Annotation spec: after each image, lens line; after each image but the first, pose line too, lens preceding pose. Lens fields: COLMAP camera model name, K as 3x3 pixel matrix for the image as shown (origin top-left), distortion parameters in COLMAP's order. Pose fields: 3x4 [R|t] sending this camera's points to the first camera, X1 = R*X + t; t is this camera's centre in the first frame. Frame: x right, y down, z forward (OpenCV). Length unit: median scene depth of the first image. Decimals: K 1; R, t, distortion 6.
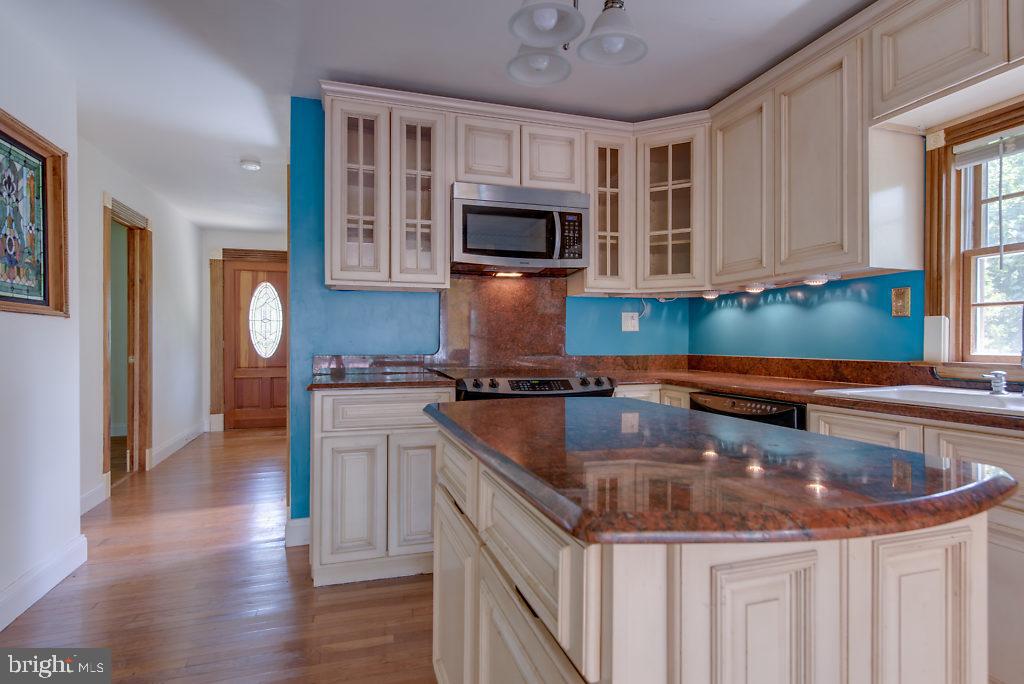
lens RADIAL K [[530.3, 0, 512.0], [0, 530.3, 342.0], [0, 0, 1]] dist [-0.000468, 0.000524]
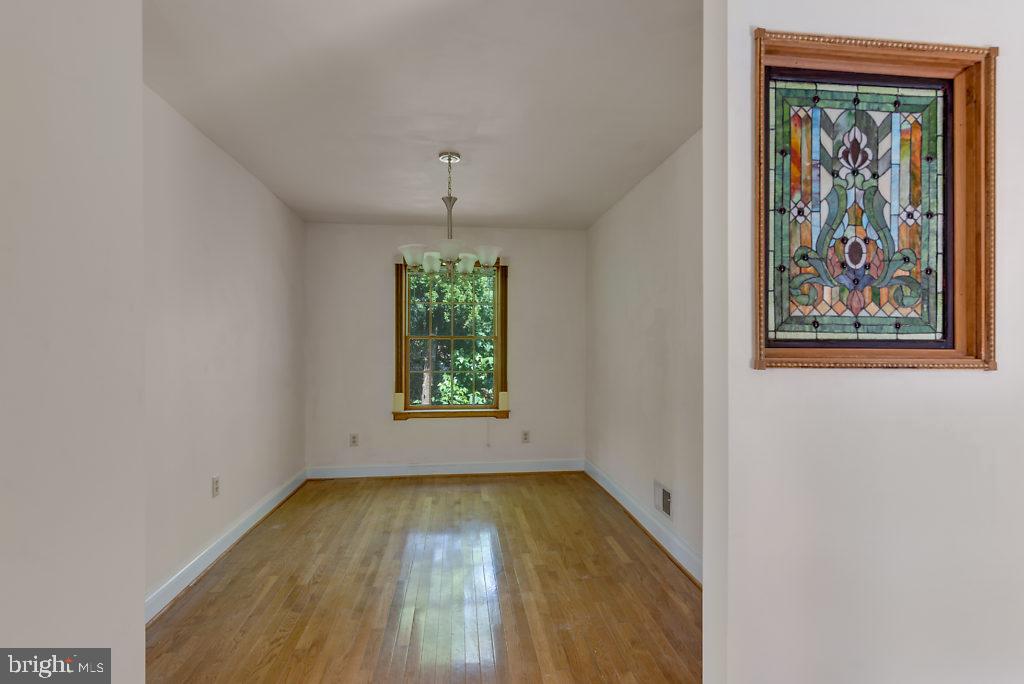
lens RADIAL K [[474.7, 0, 514.9], [0, 474.7, 349.6], [0, 0, 1]] dist [0.001227, 0.000204]
pose [[-0.180872, 0.007653, -0.983477, -0.301200], [-0.003661, 0.999958, 0.008455, -0.067400], [0.983500, 0.005130, -0.180836, 0.627733]]
